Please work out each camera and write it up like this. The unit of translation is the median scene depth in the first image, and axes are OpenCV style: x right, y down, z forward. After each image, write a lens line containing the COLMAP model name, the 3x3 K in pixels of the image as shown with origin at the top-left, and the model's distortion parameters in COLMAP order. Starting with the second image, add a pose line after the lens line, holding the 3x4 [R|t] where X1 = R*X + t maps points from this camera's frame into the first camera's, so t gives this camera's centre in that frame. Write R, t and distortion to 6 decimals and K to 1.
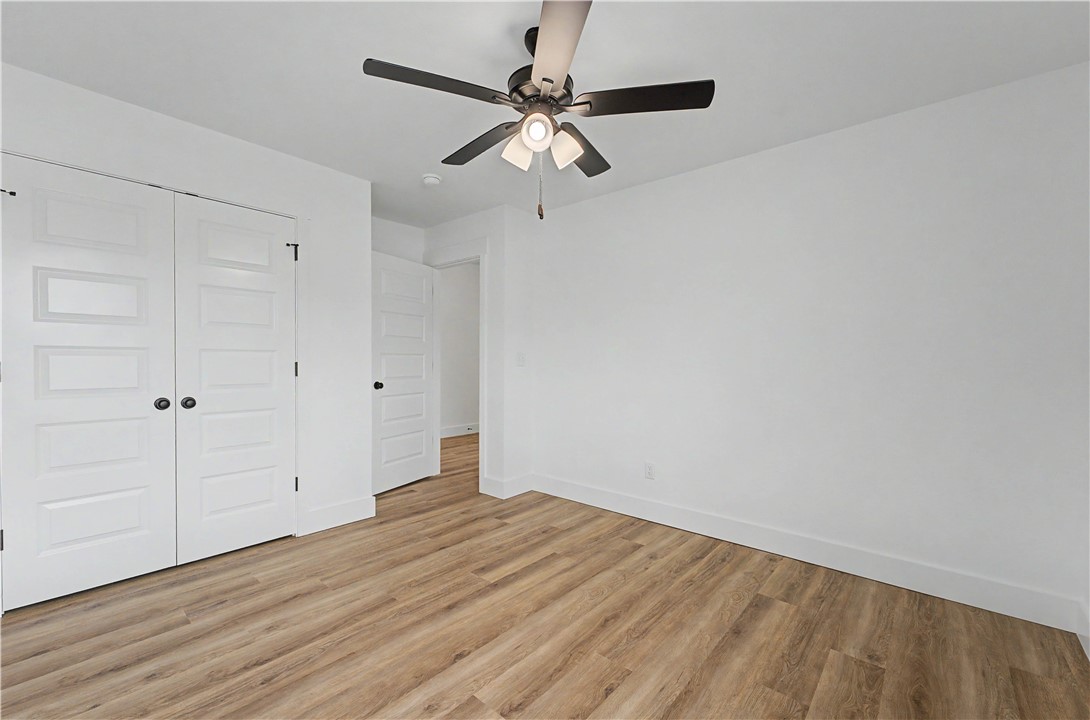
lens RADIAL K [[440.9, 0, 552.9], [0, 440.9, 364.2], [0, 0, 1]] dist [0.001194, 0.000196]
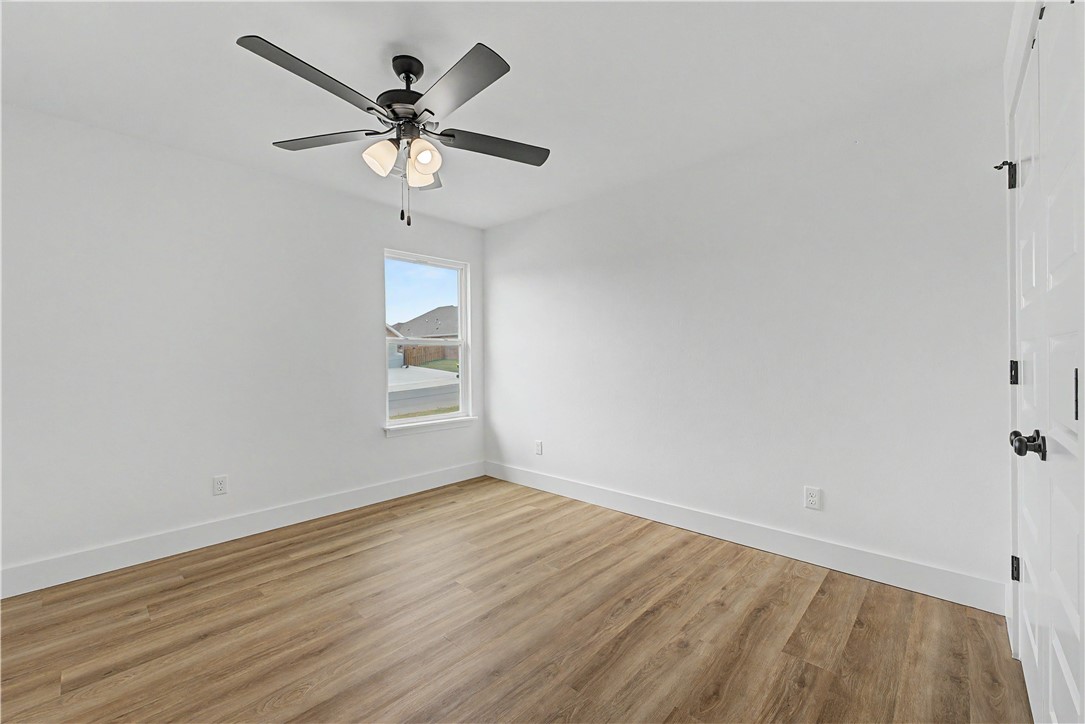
lens RADIAL K [[443.2, 0, 552.7], [0, 443.2, 353.1], [0, 0, 1]] dist [0.004519, -0.000660]
pose [[-0.999184, 0.003006, 0.040279, -0.319888], [0.002758, 0.999977, -0.006230, -0.012563], [-0.040297, -0.006114, -0.999169, 1.567061]]
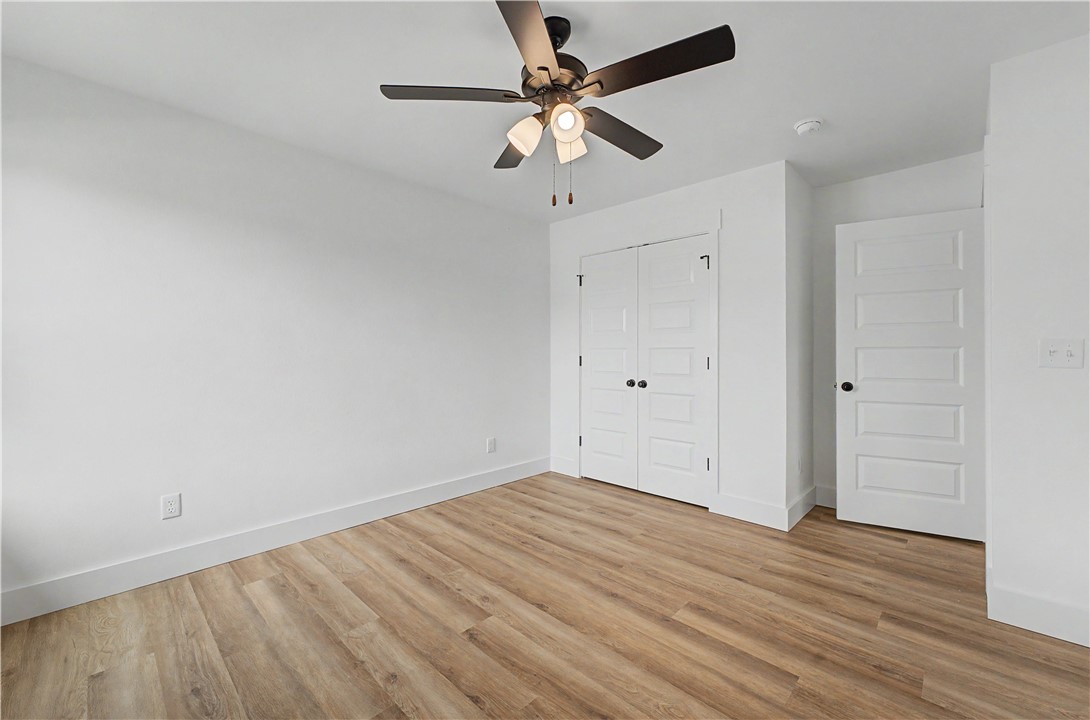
lens RADIAL K [[440.9, 0, 550.1], [0, 440.9, 349.7], [0, 0, 1]] dist [0.001194, 0.000196]
pose [[-0.046453, -0.015755, -0.998796, 0.708961], [-0.011353, 0.999819, -0.015244, -0.002574], [0.998856, 0.010631, -0.046624, 0.782539]]
